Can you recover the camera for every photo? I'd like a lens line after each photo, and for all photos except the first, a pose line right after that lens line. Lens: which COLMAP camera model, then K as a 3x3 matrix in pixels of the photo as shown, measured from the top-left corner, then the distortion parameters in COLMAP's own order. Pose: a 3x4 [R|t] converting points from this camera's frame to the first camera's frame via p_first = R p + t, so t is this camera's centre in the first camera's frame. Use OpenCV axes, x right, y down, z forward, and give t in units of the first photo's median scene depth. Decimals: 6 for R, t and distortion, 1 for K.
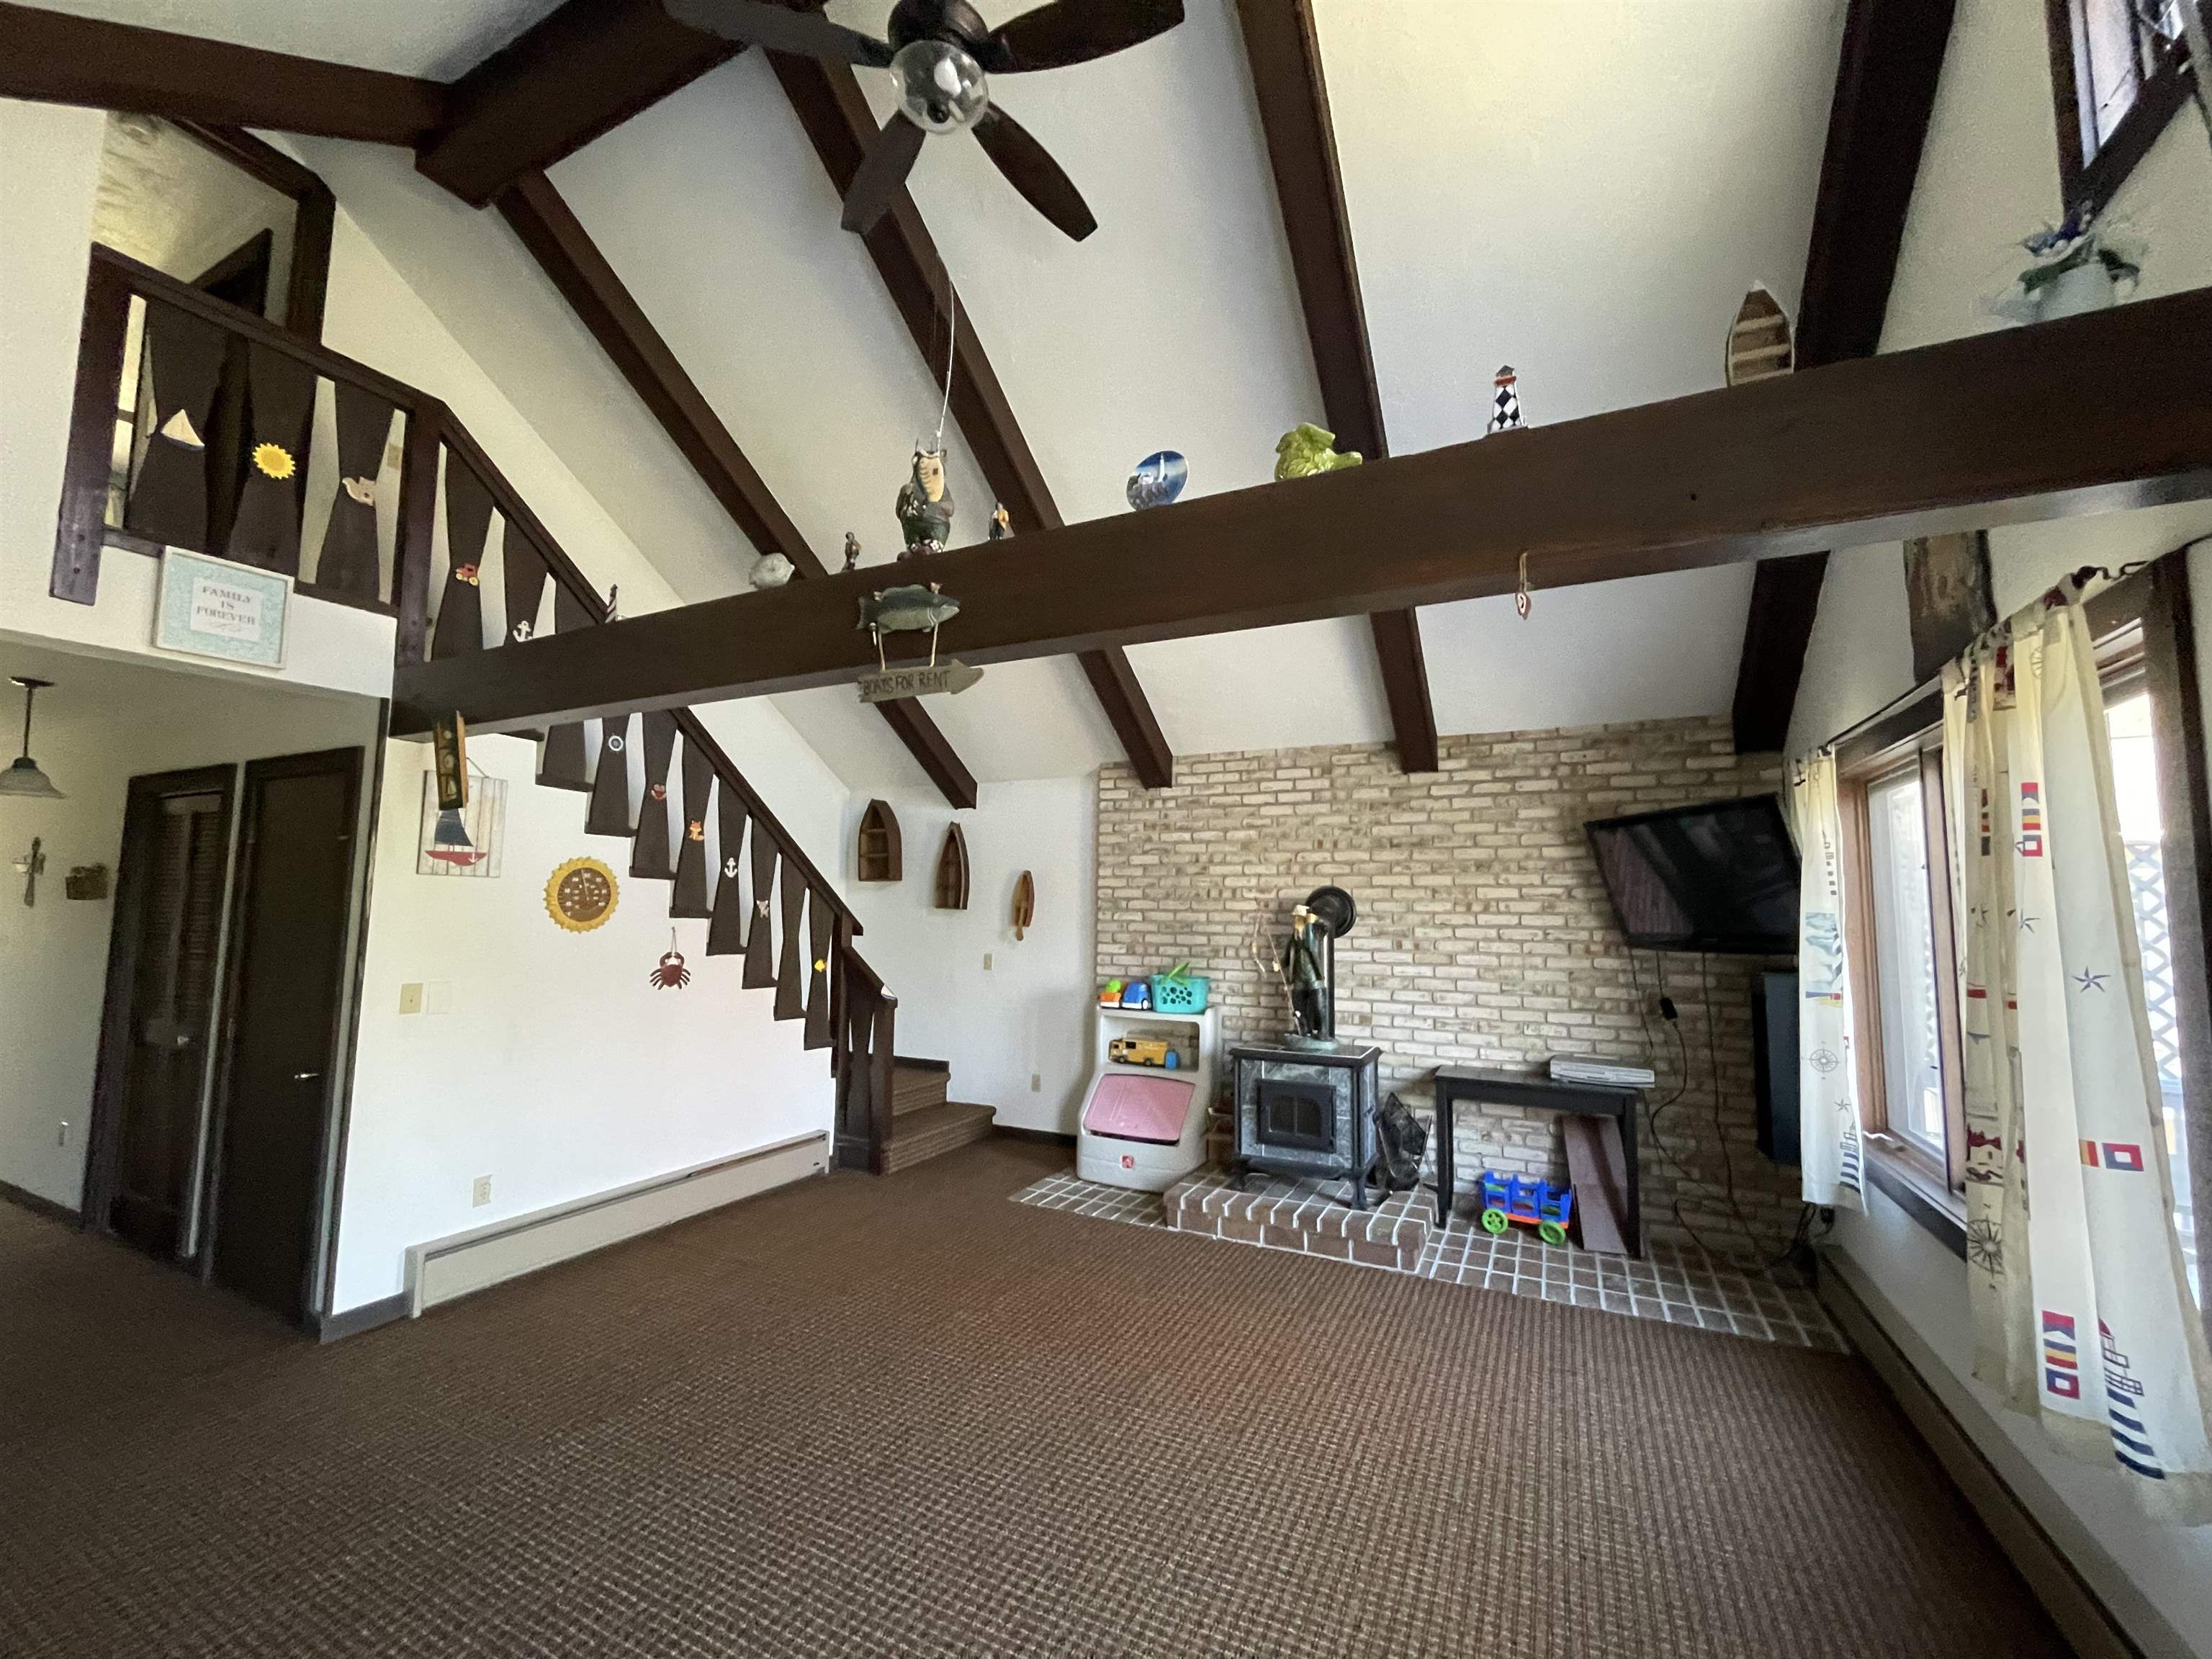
lens RADIAL K [[891.1, 0, 1112.1], [0, 891.1, 835.6], [0, 0, 1]] dist [-0.006005, 0.000070]
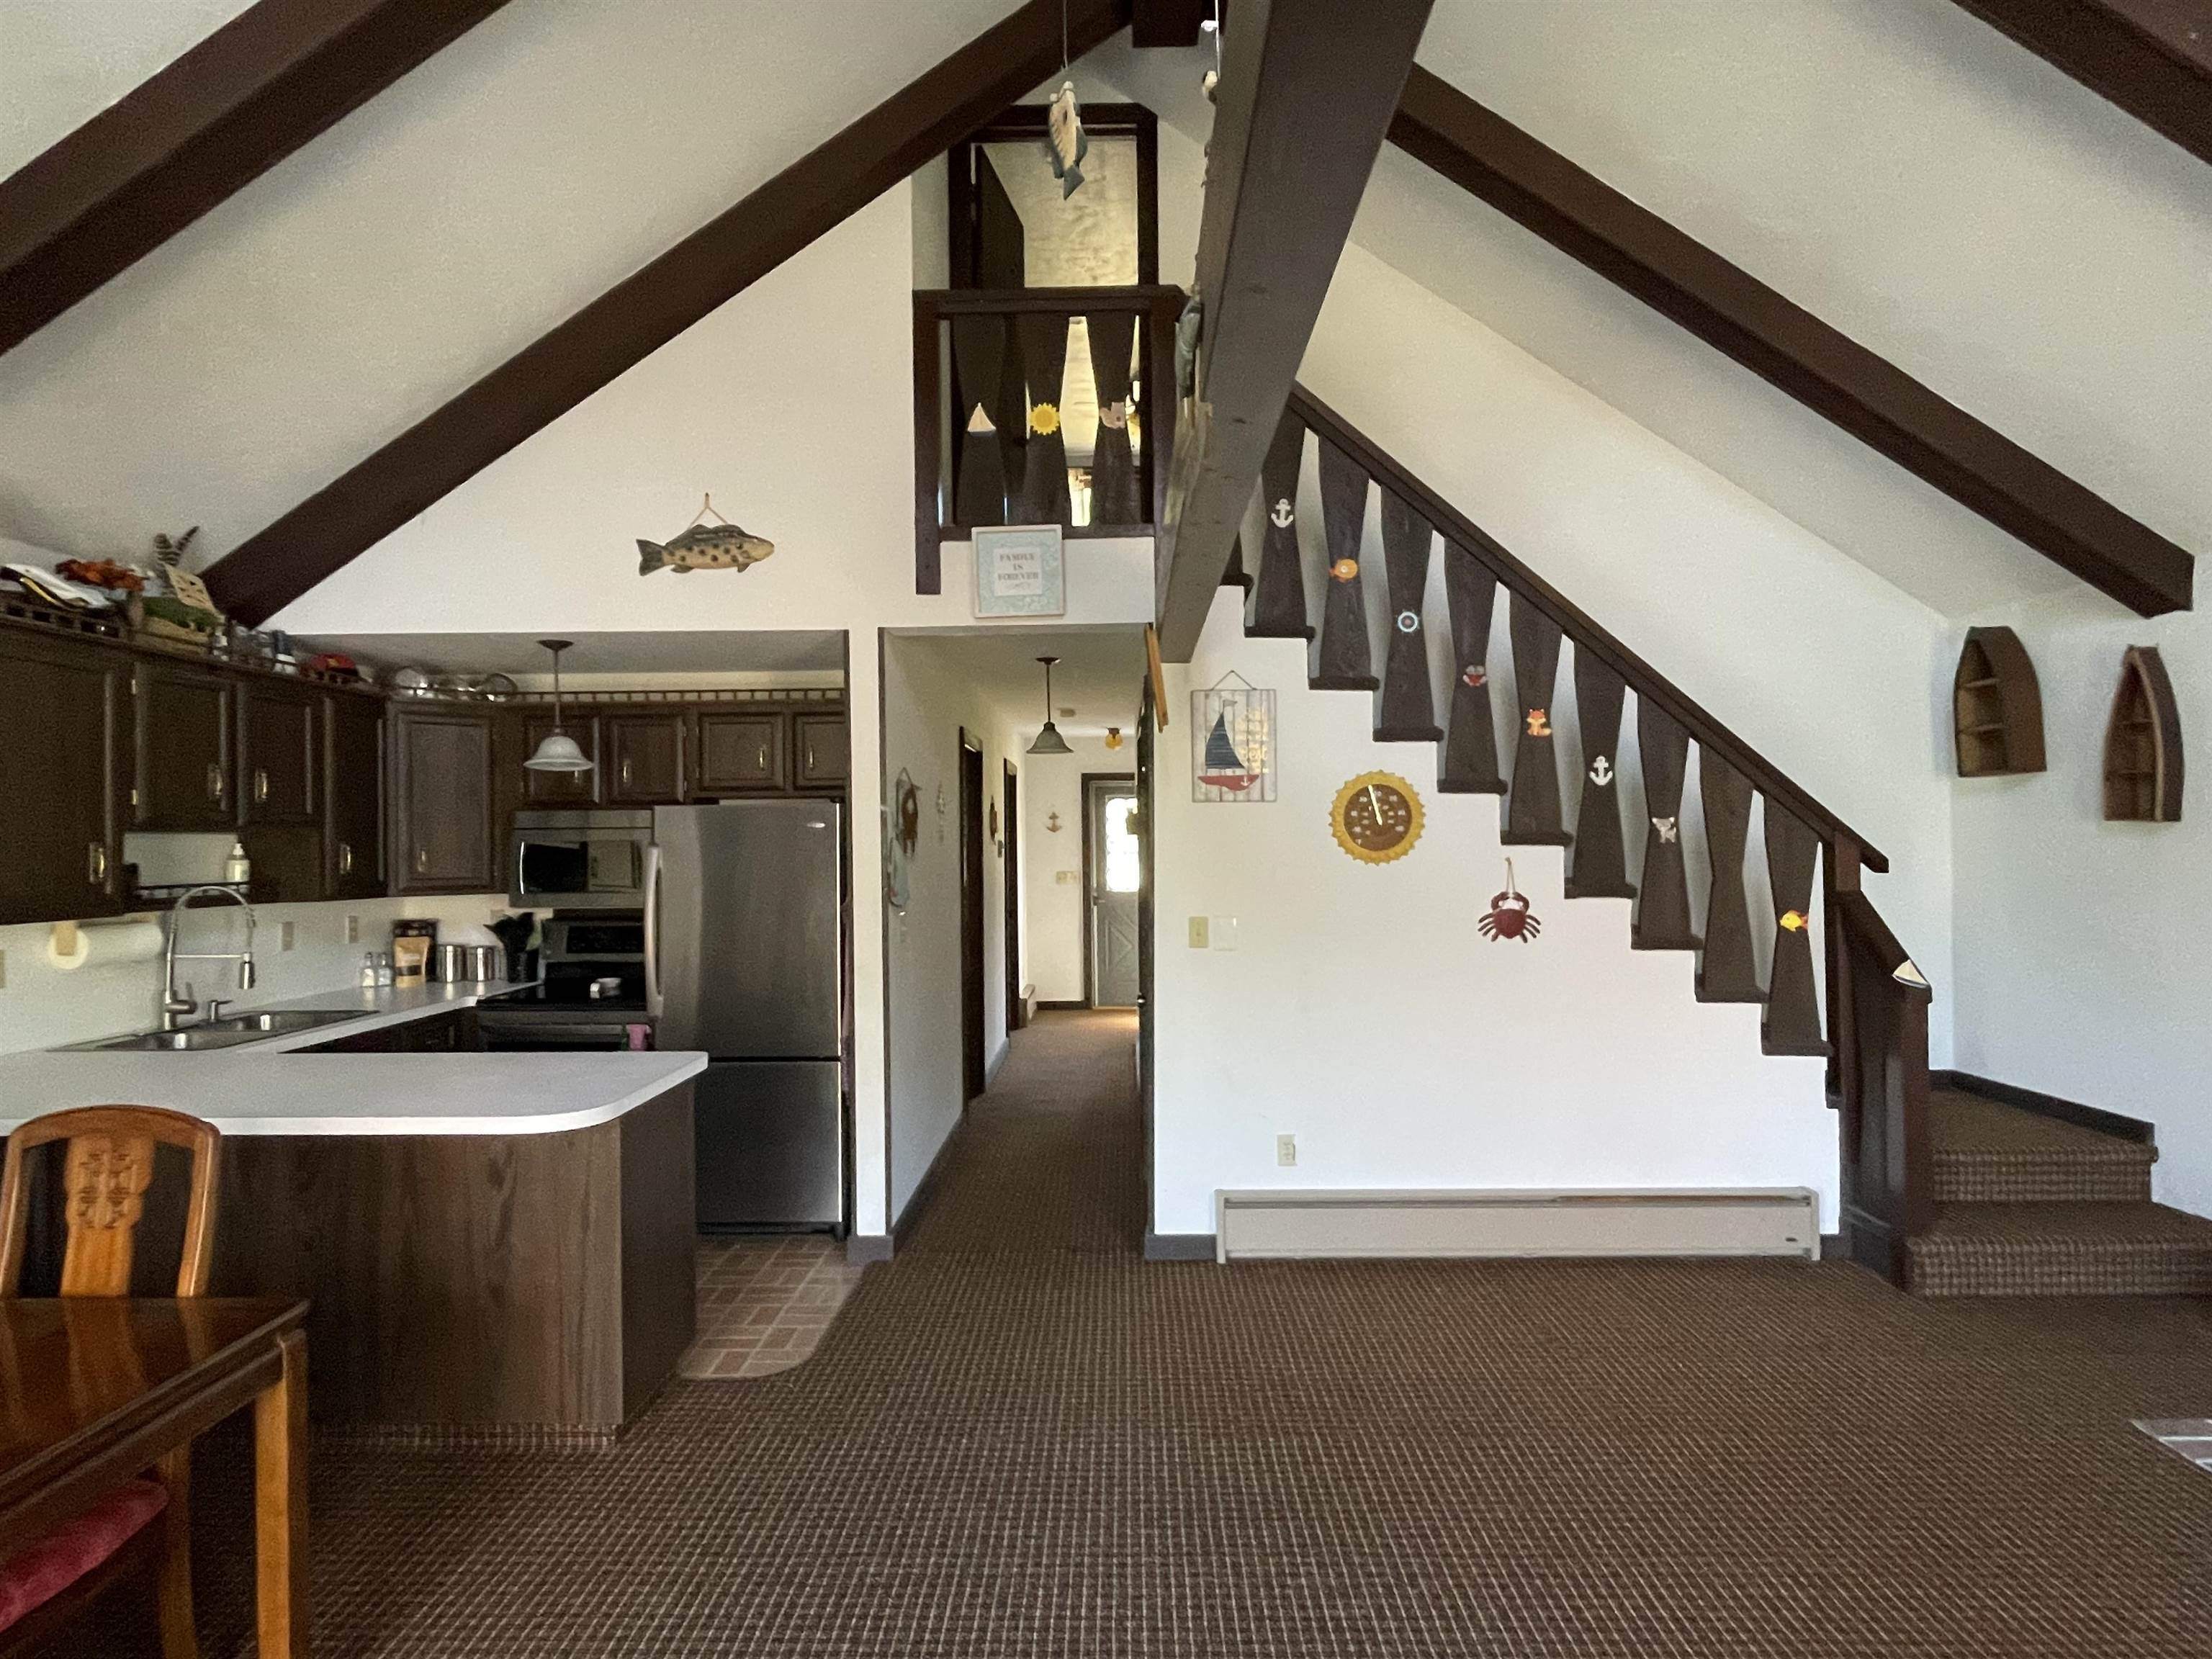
lens RADIAL K [[1189.8, 0, 1103.6], [0, 1189.8, 835.0], [0, 0, 1]] dist [-0.004312, -0.001174]
pose [[0.426577, -0.018982, -0.904252, 0.259435], [0.092264, 0.995477, 0.022628, 0.032945], [0.899733, -0.093083, 0.426399, 0.300382]]
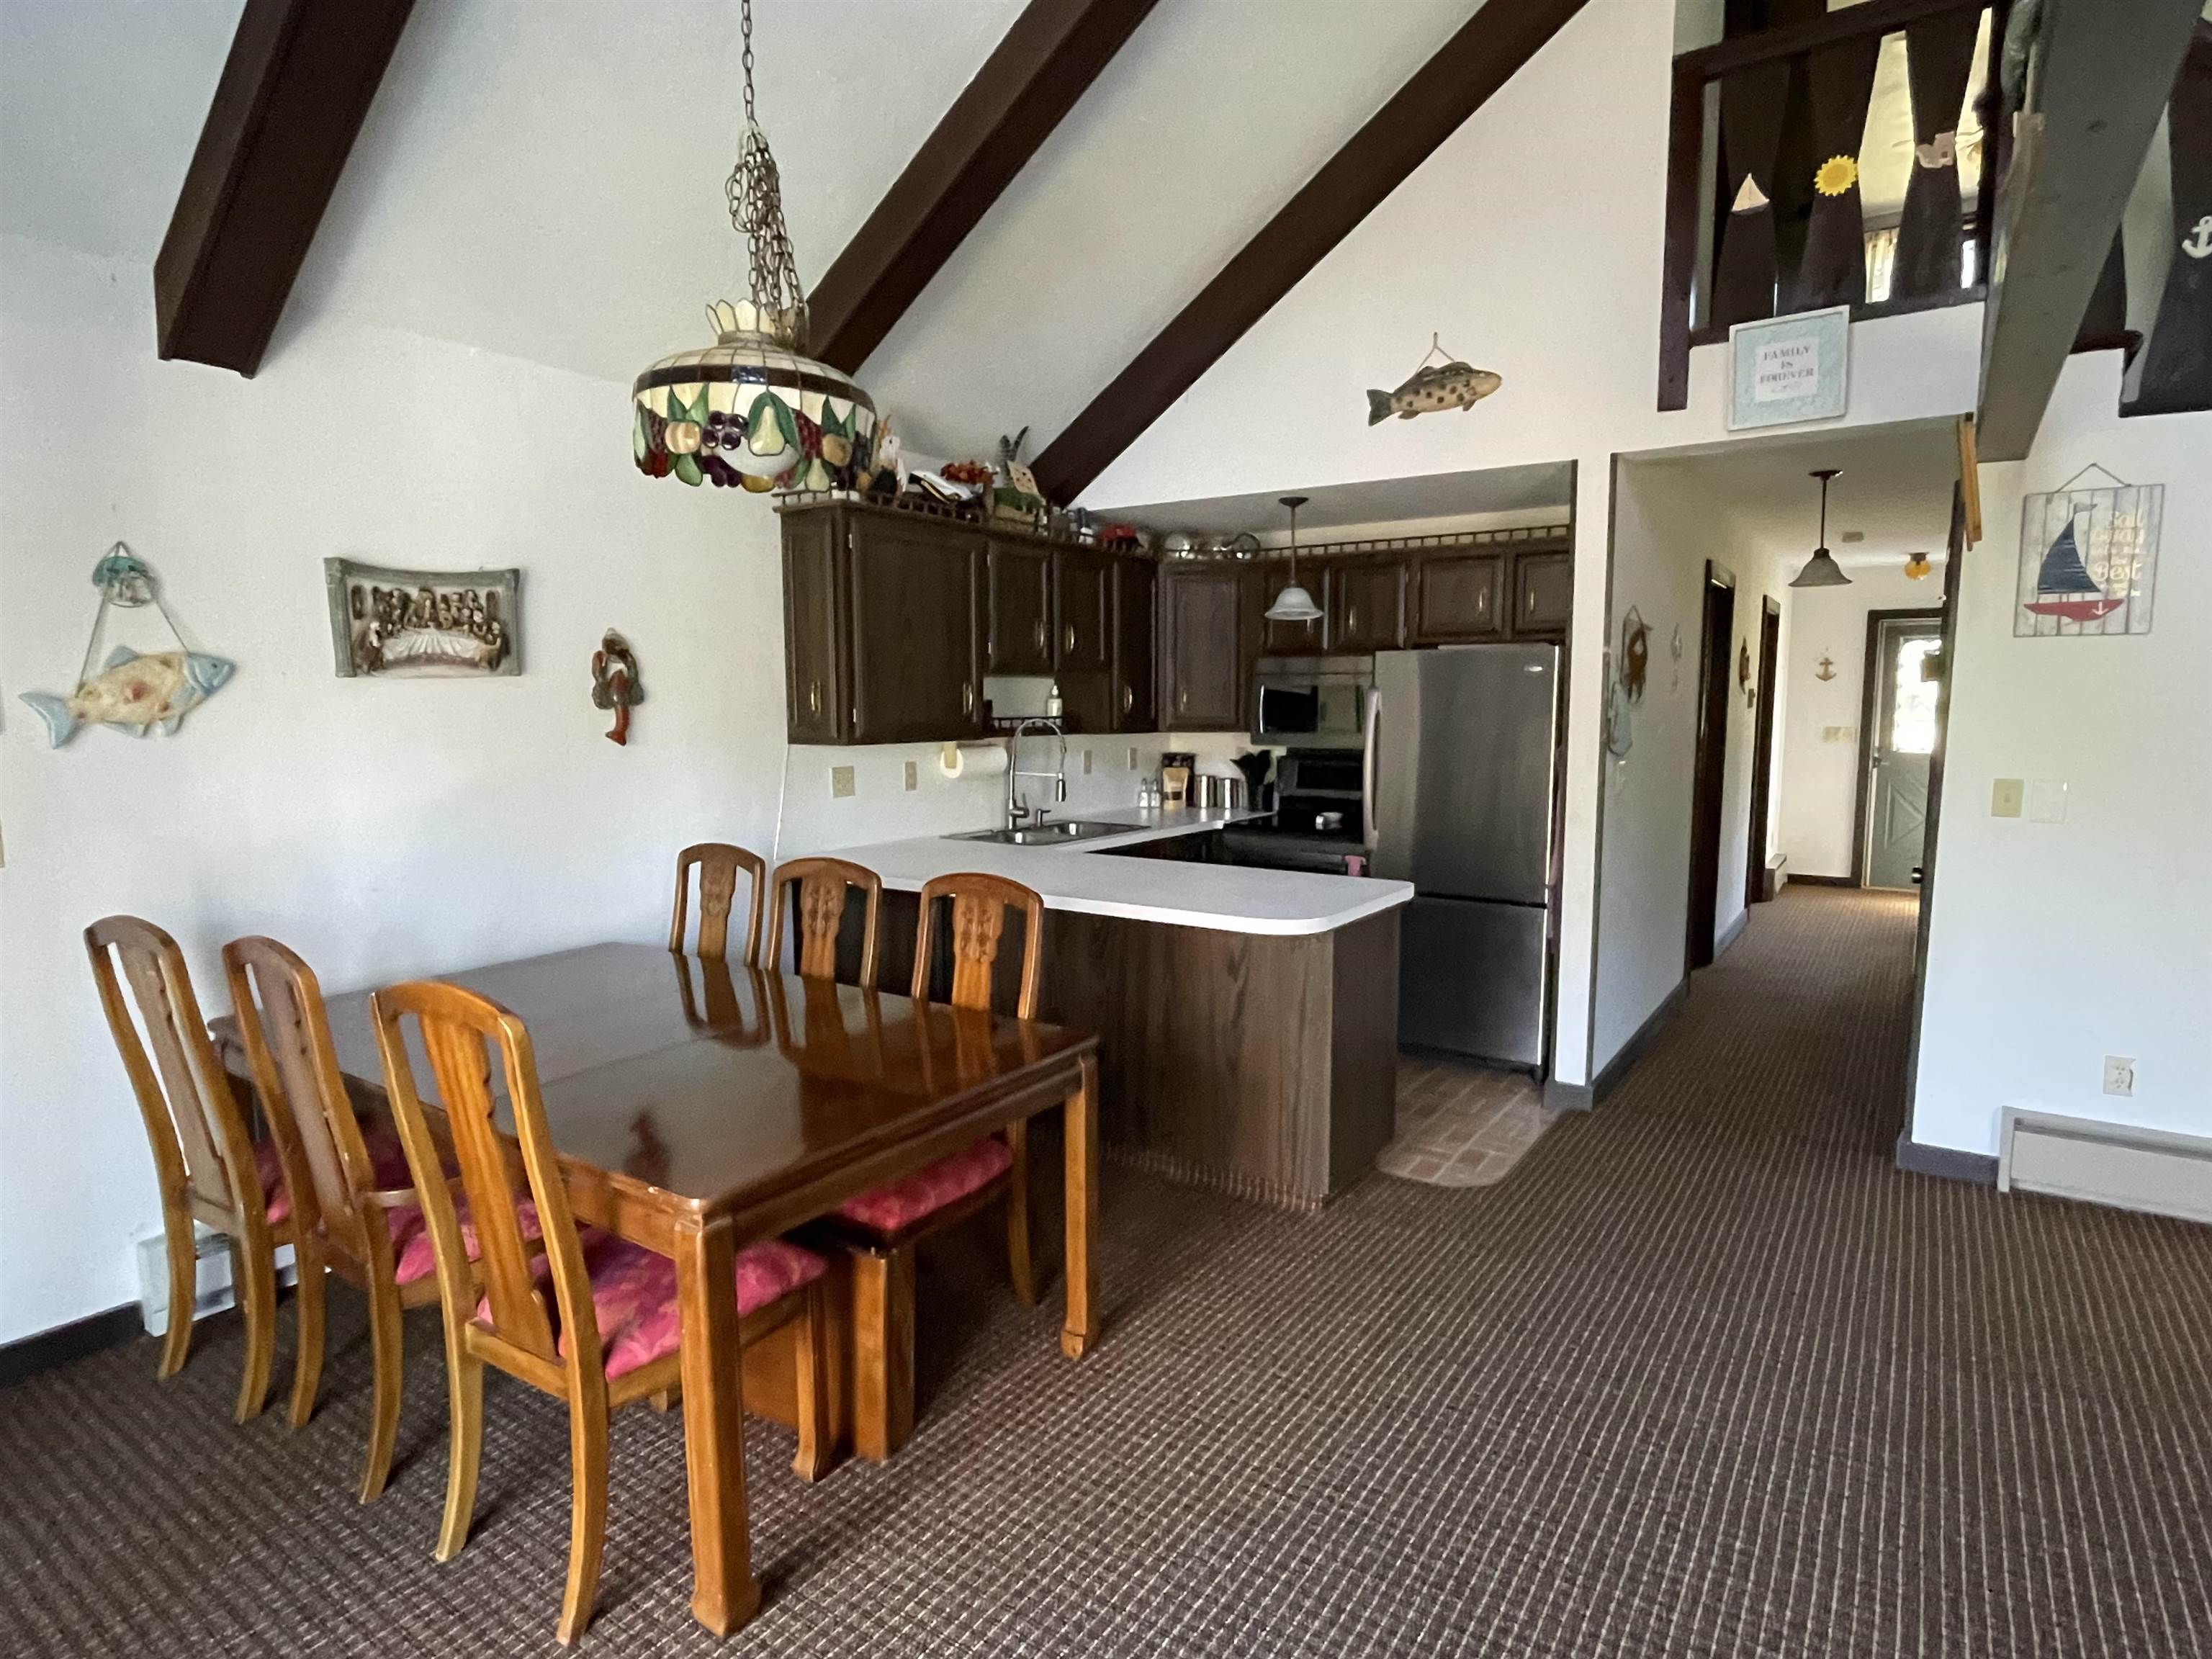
lens RADIAL K [[1189.8, 0, 1106.0], [0, 1189.8, 833.2], [0, 0, 1]] dist [-0.004312, -0.001174]
pose [[-0.146559, 0.101986, -0.983931, 0.283228], [0.086207, 0.992204, 0.090003, 0.041790], [0.985438, -0.071631, -0.154208, 0.304714]]
